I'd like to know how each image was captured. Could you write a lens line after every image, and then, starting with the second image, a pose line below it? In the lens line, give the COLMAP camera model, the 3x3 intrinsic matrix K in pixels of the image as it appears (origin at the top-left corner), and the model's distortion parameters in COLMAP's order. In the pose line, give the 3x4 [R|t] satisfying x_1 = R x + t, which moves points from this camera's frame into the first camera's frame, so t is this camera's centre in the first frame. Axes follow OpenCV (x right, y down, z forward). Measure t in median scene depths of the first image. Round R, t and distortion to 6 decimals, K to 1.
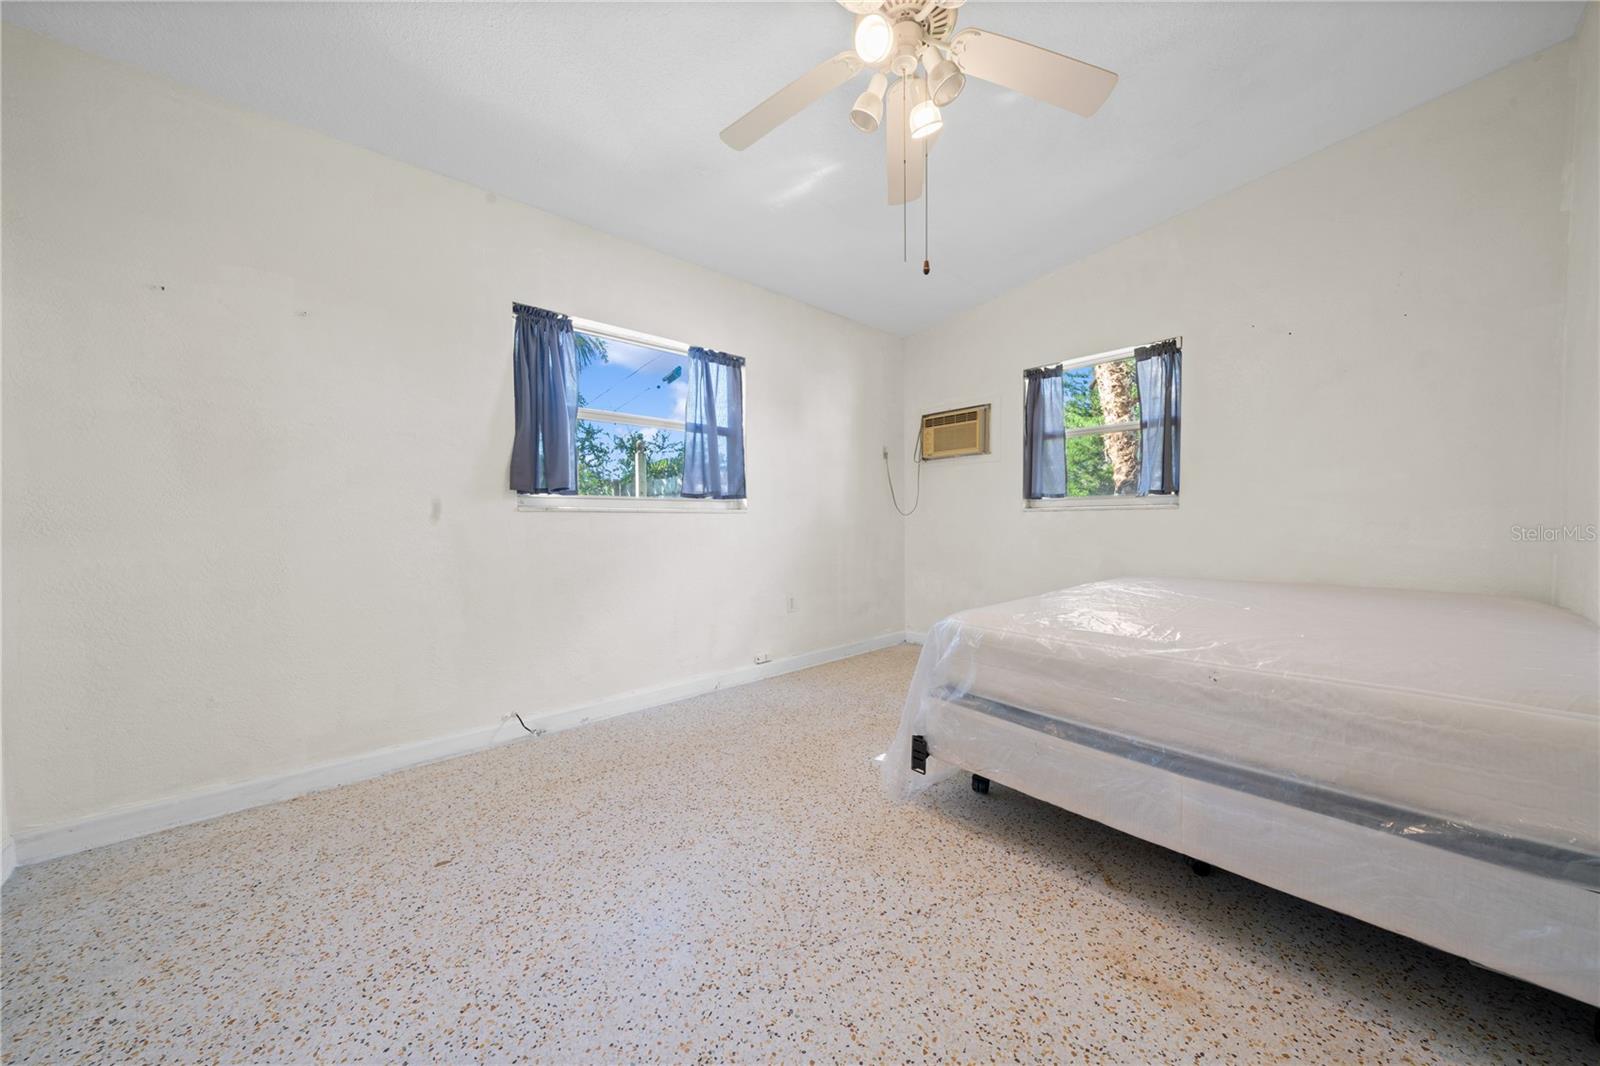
lens RADIAL K [[541.4, 0, 804.5], [0, 541.4, 540.4], [0, 0, 1]] dist [-0.007143, 0.000146]
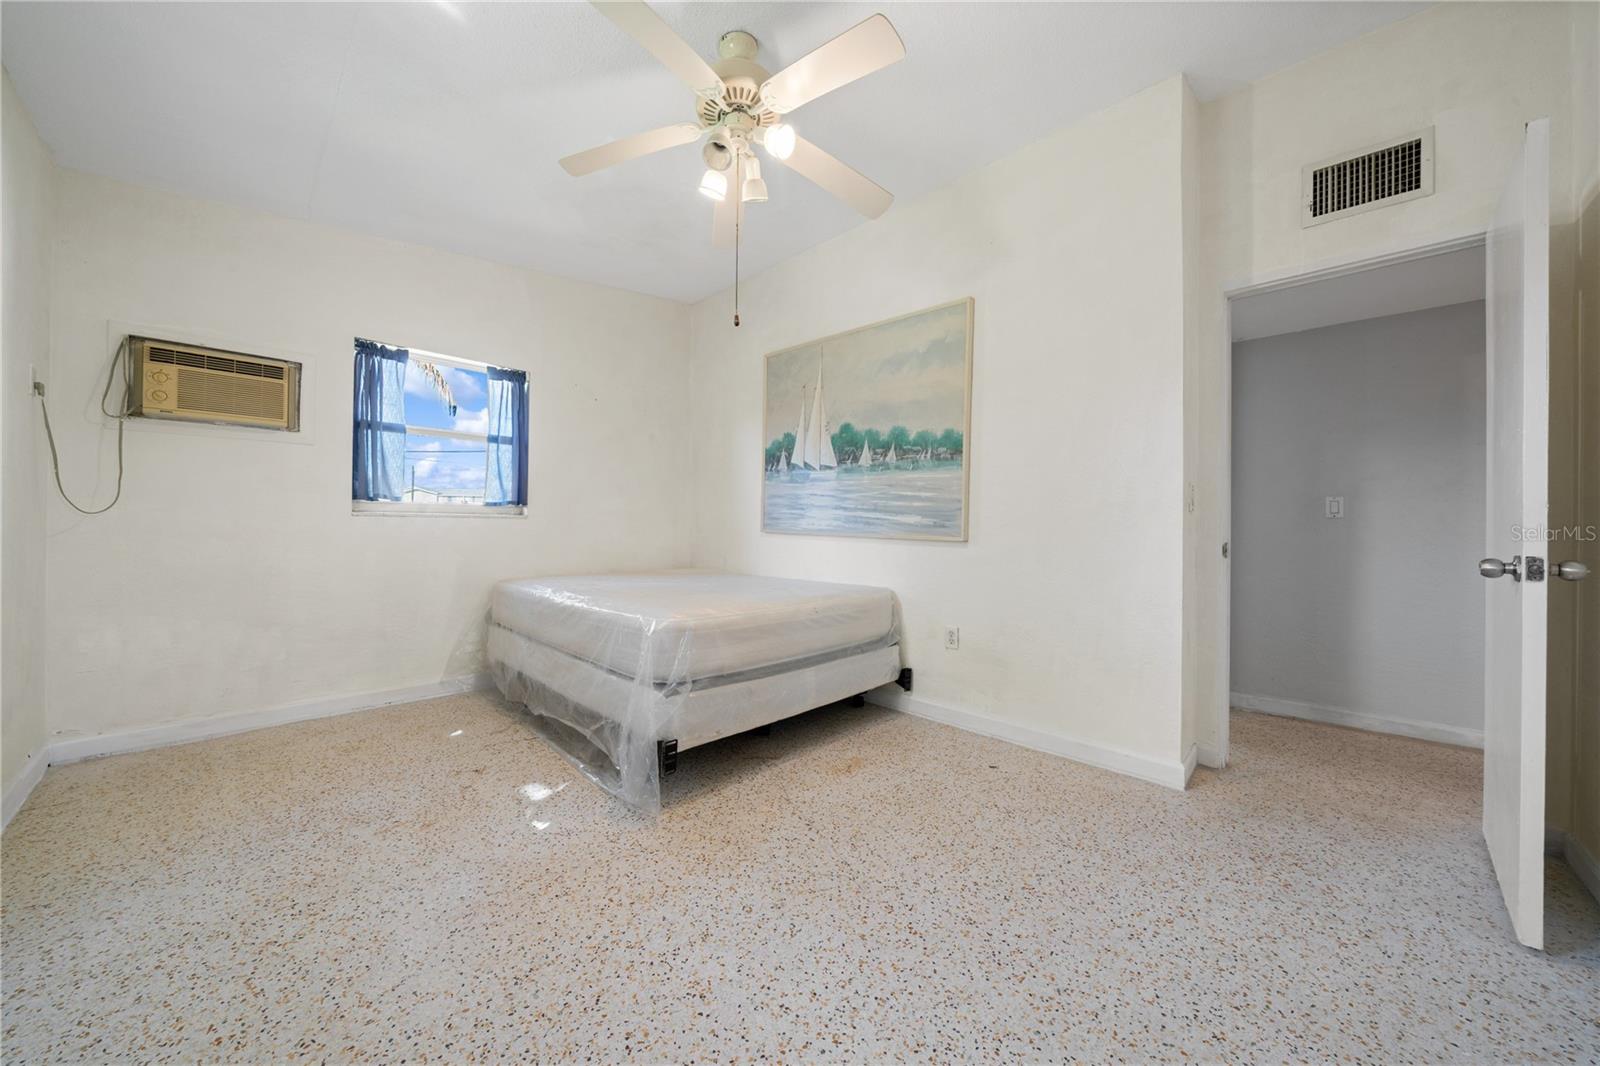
lens RADIAL K [[541.4, 0, 803.6], [0, 541.4, 527.5], [0, 0, 1]] dist [-0.007143, 0.000146]
pose [[-0.056081, 0.007187, 0.998400, -0.938641], [0.026955, 0.999620, -0.005682, -0.030962], [-0.998062, 0.026593, -0.056254, 0.892090]]
